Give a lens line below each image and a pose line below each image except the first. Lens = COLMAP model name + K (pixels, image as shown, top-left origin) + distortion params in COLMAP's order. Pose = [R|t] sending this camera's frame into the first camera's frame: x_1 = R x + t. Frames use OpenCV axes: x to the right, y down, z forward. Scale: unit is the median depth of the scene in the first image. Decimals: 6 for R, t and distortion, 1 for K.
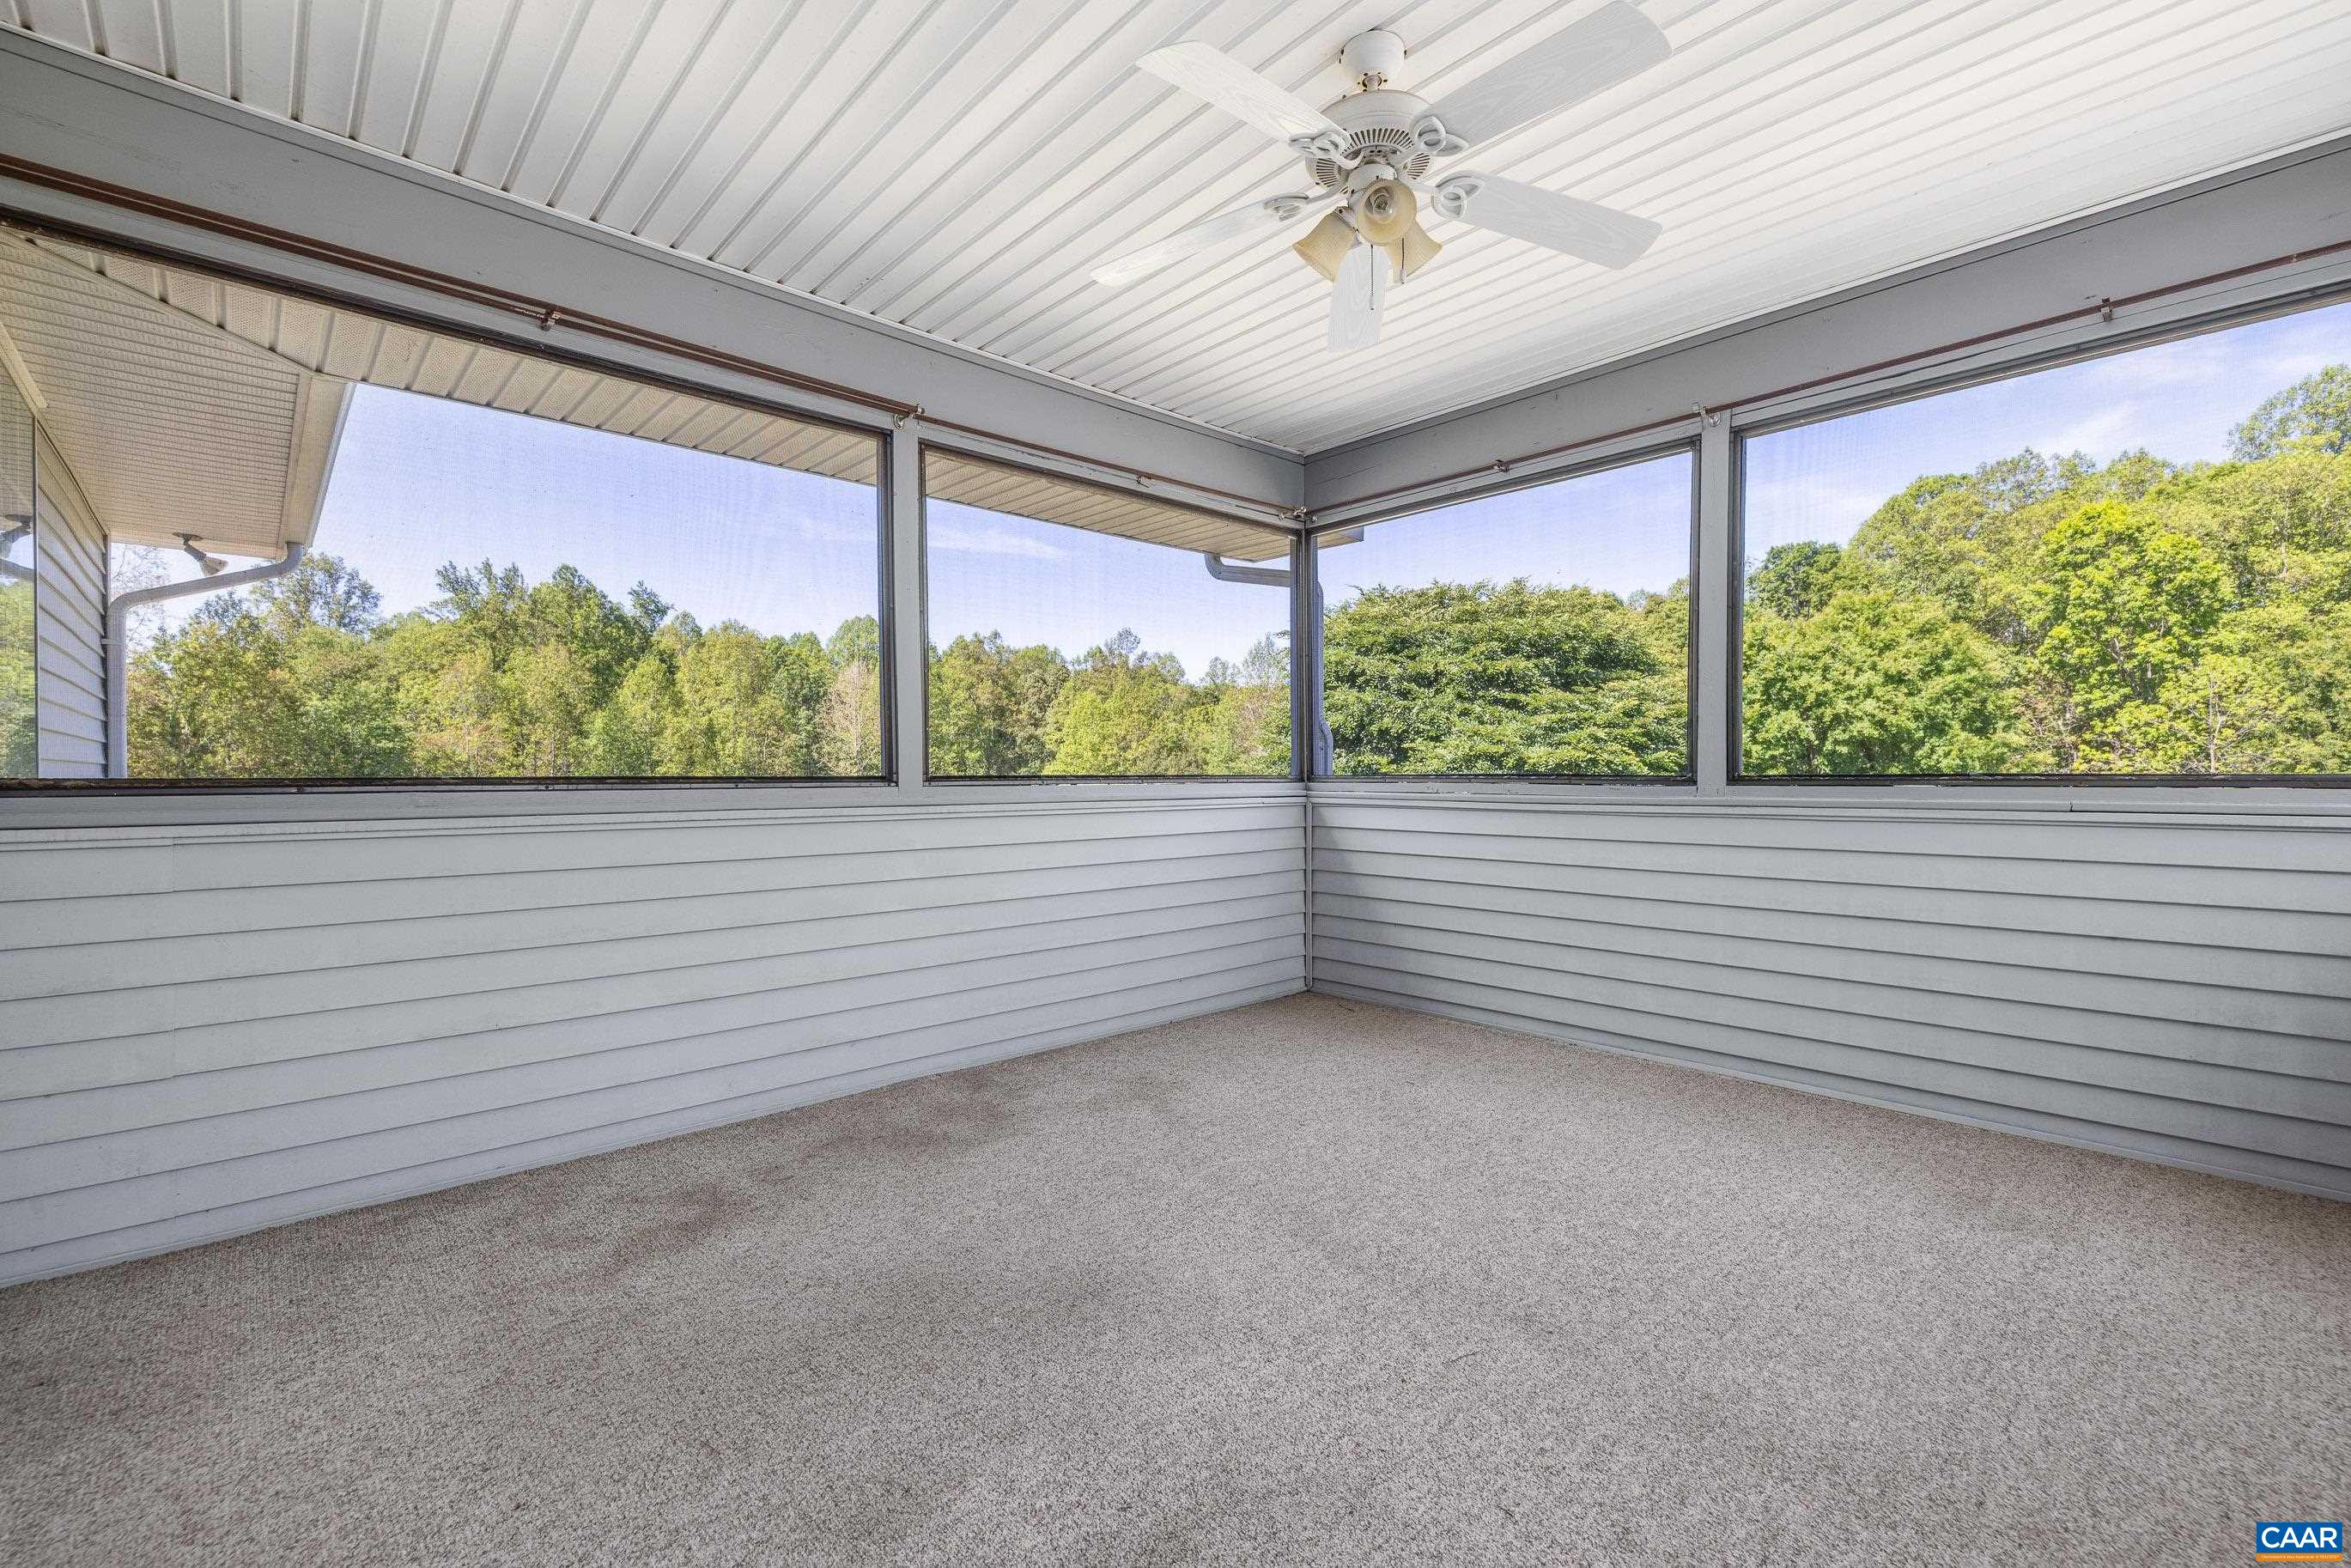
lens RADIAL K [[1007.5, 0, 1190.8], [0, 1007.5, 791.2], [0, 0, 1]] dist [0.004876, -0.001351]
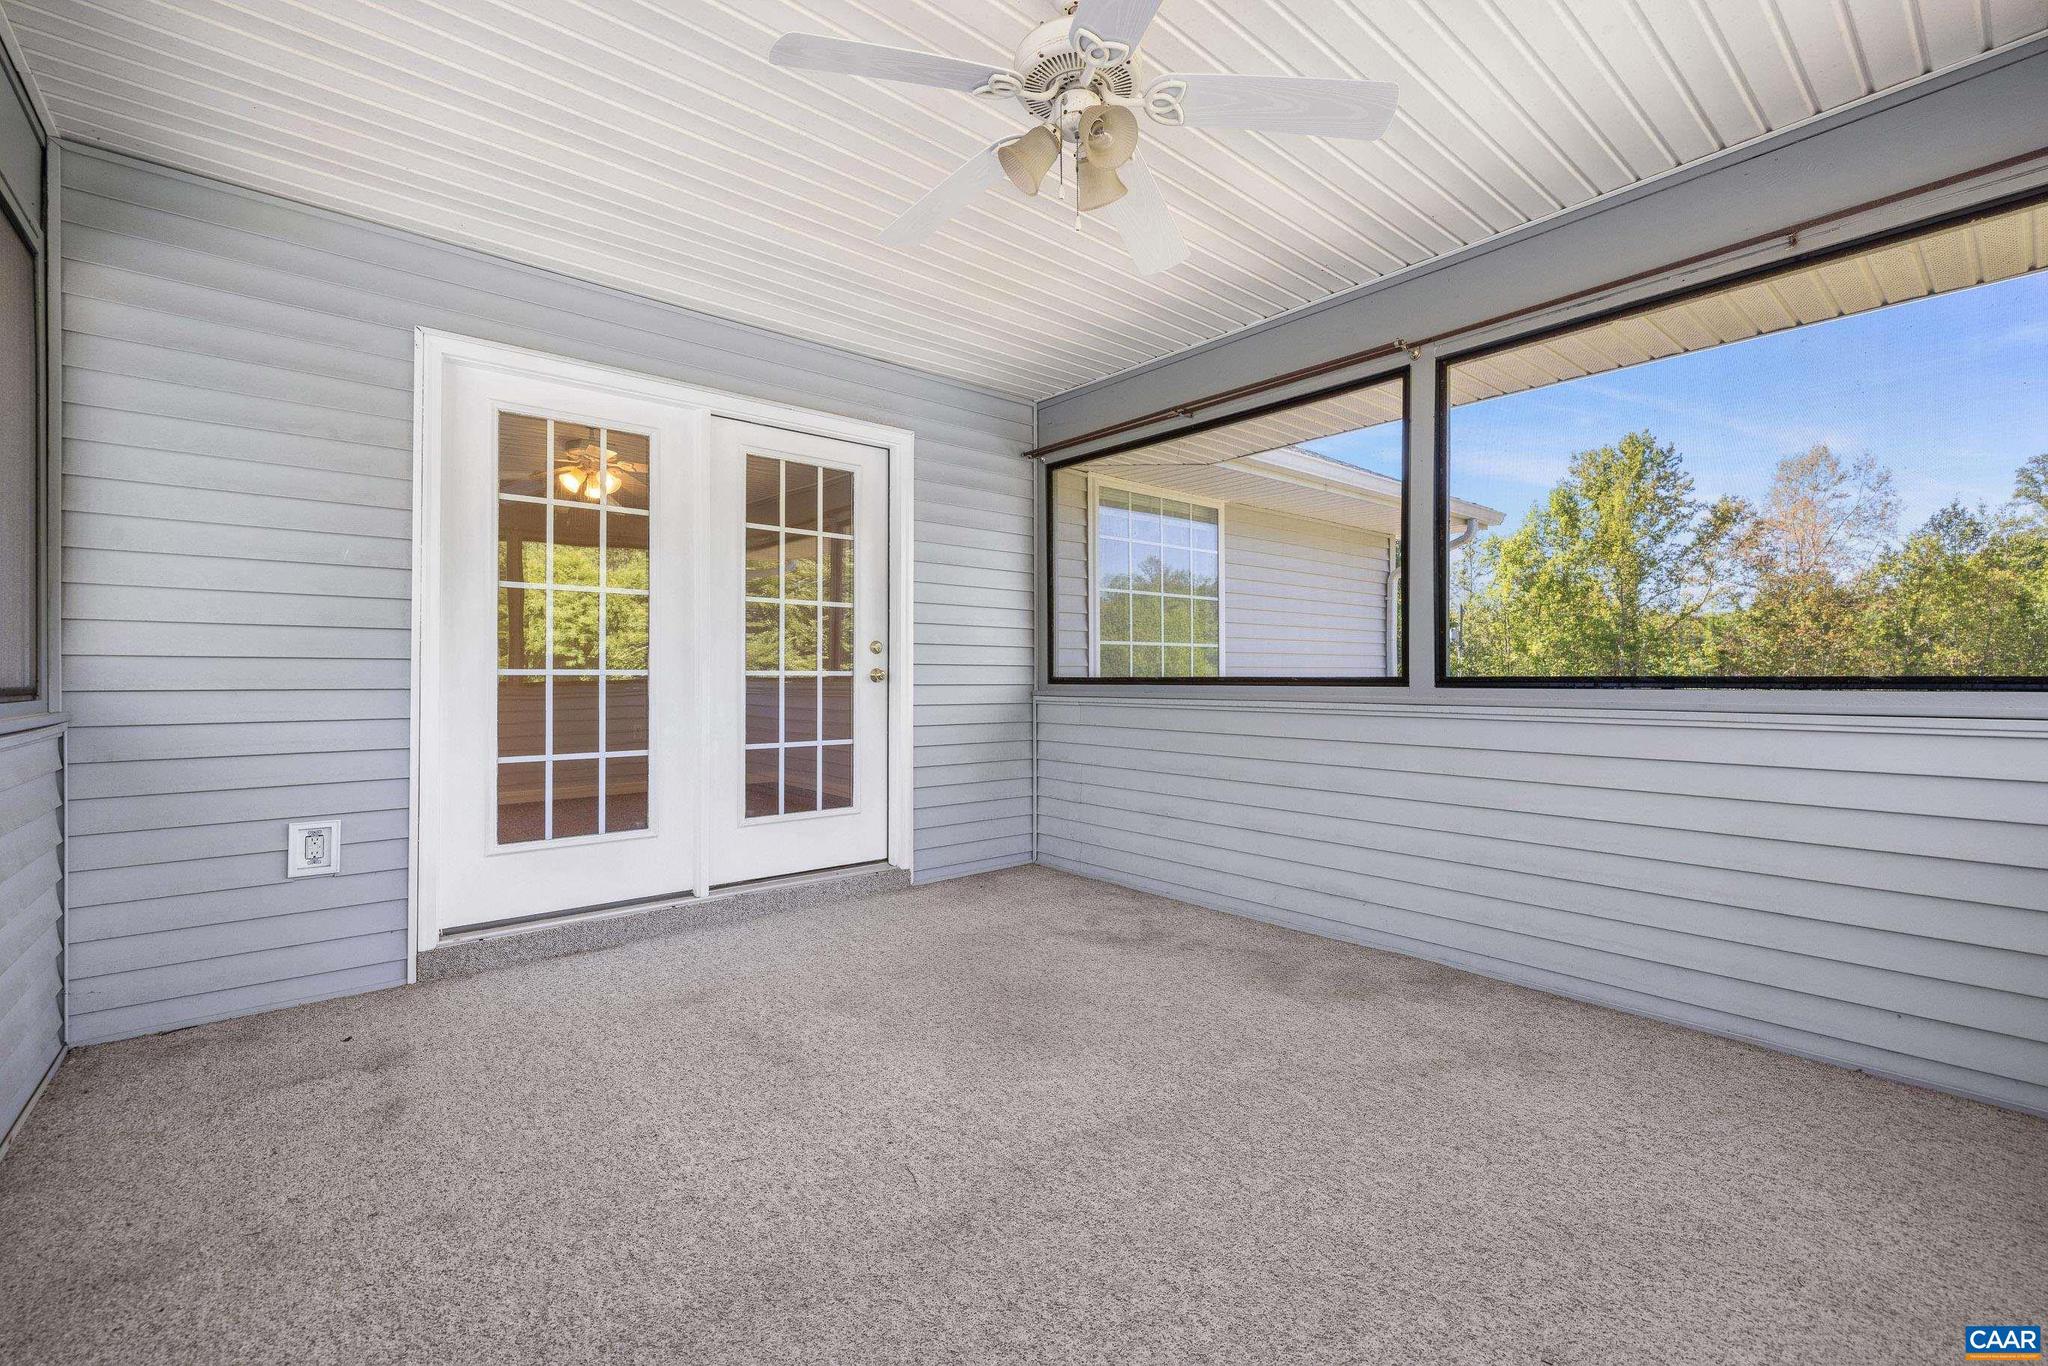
lens RADIAL K [[877.7, 0, 1026.3], [0, 877.7, 679.6], [0, 0, 1]] dist [0.004876, -0.001351]
pose [[-0.052348, 0.007191, -0.998603, 1.165249], [-0.013553, 0.999877, 0.007911, -0.023846], [0.998537, 0.013948, -0.052245, 1.071787]]
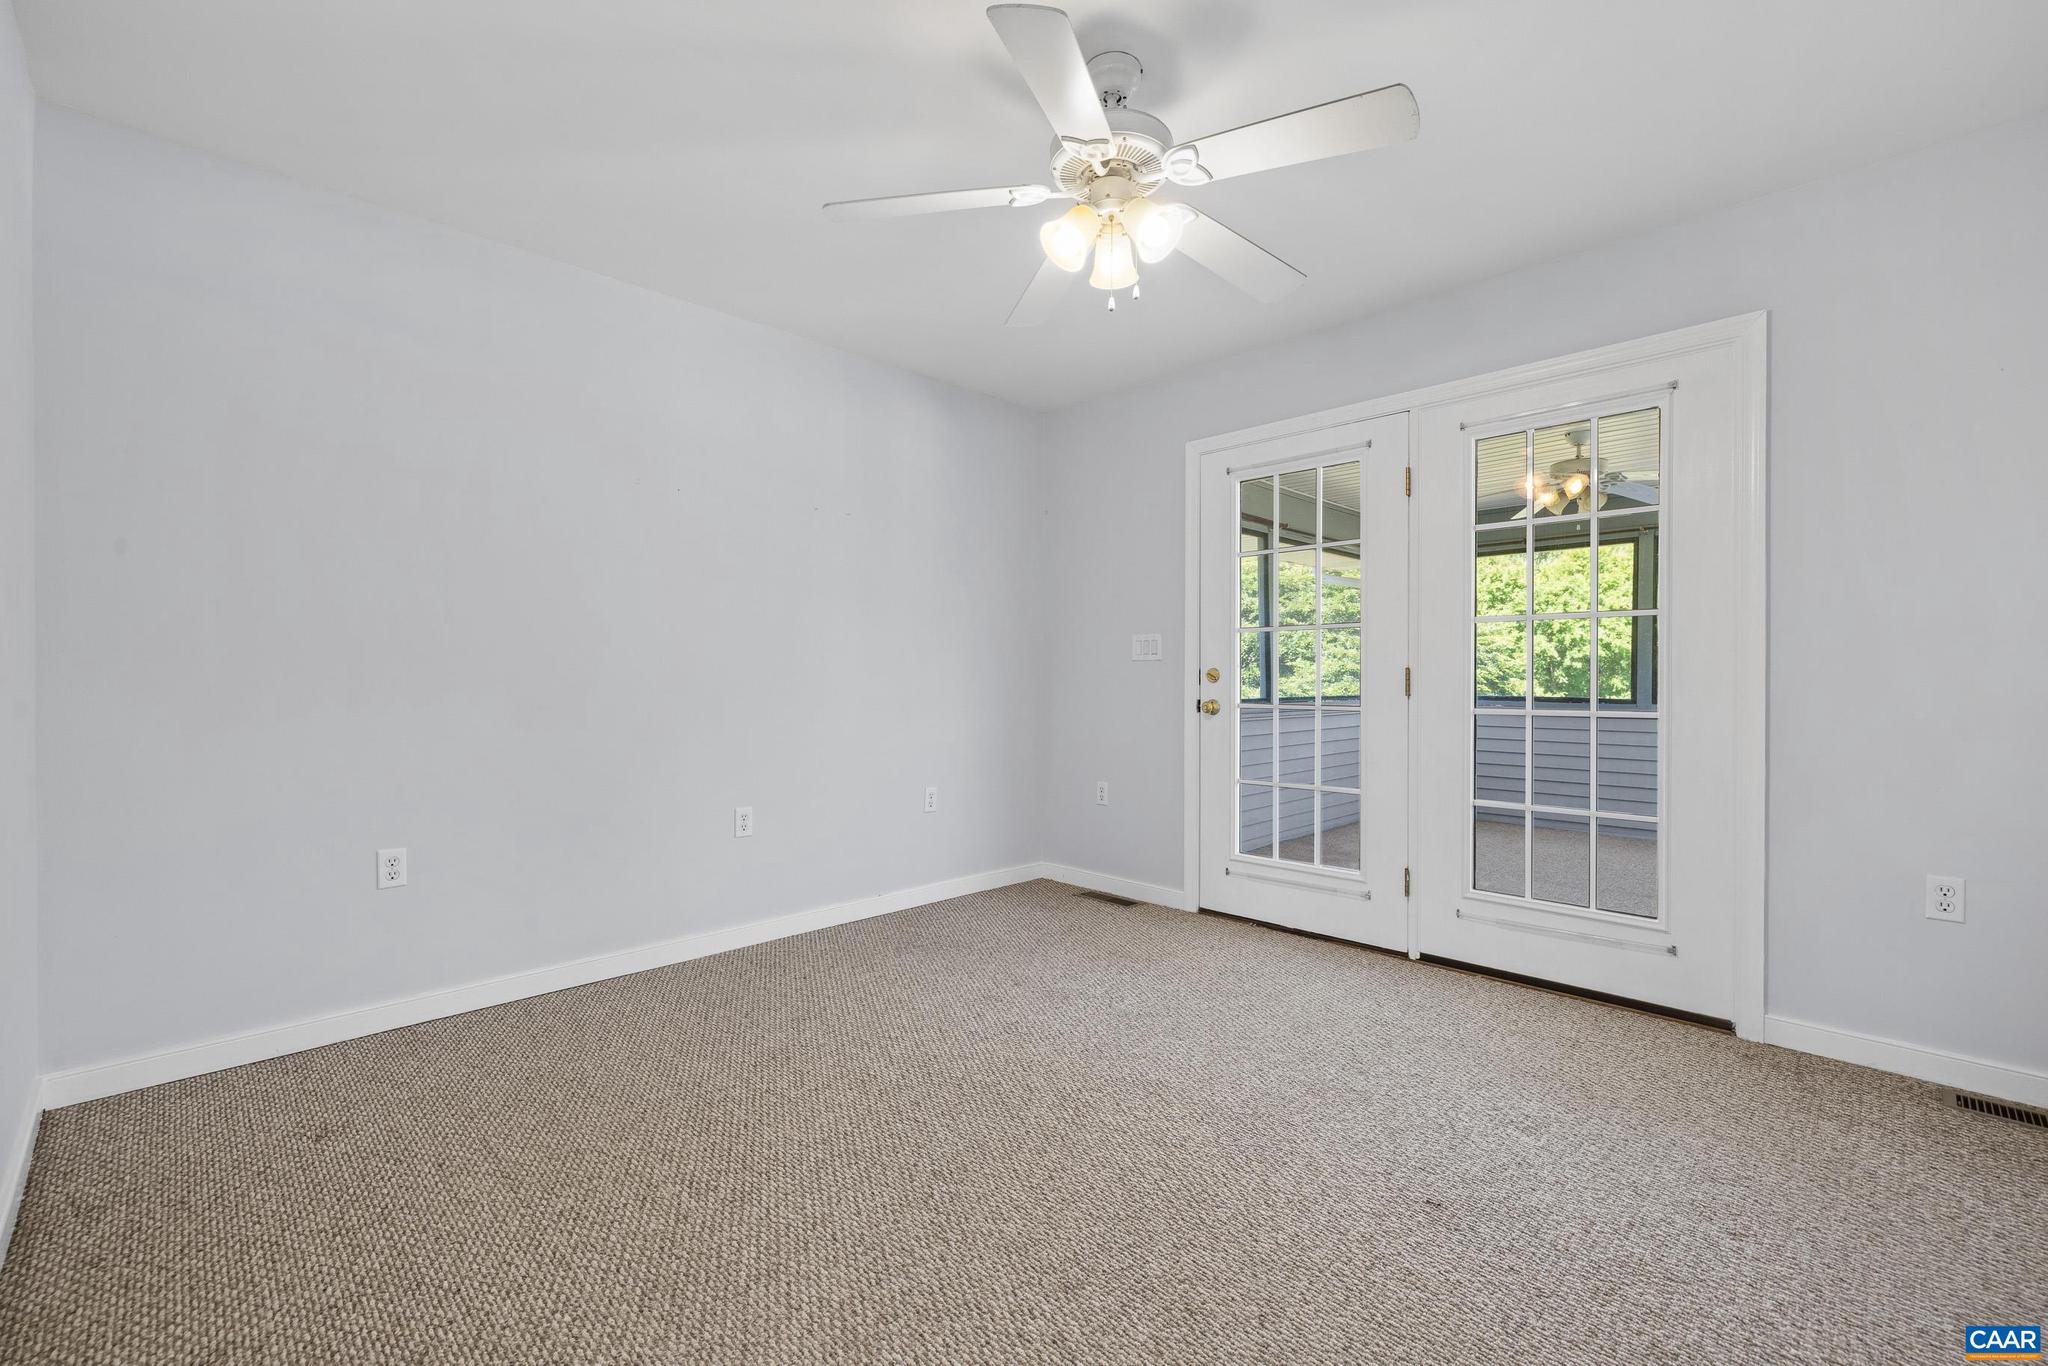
lens RADIAL K [[877.7, 0, 1018.9], [0, 877.7, 696.5], [0, 0, 1]] dist [0.004876, -0.001351]
pose [[0.999221, 0.003269, 0.039332, -0.082079], [-0.003438, 0.999985, 0.004229, -0.001678], [-0.039317, -0.004360, 0.999217, -0.075600]]
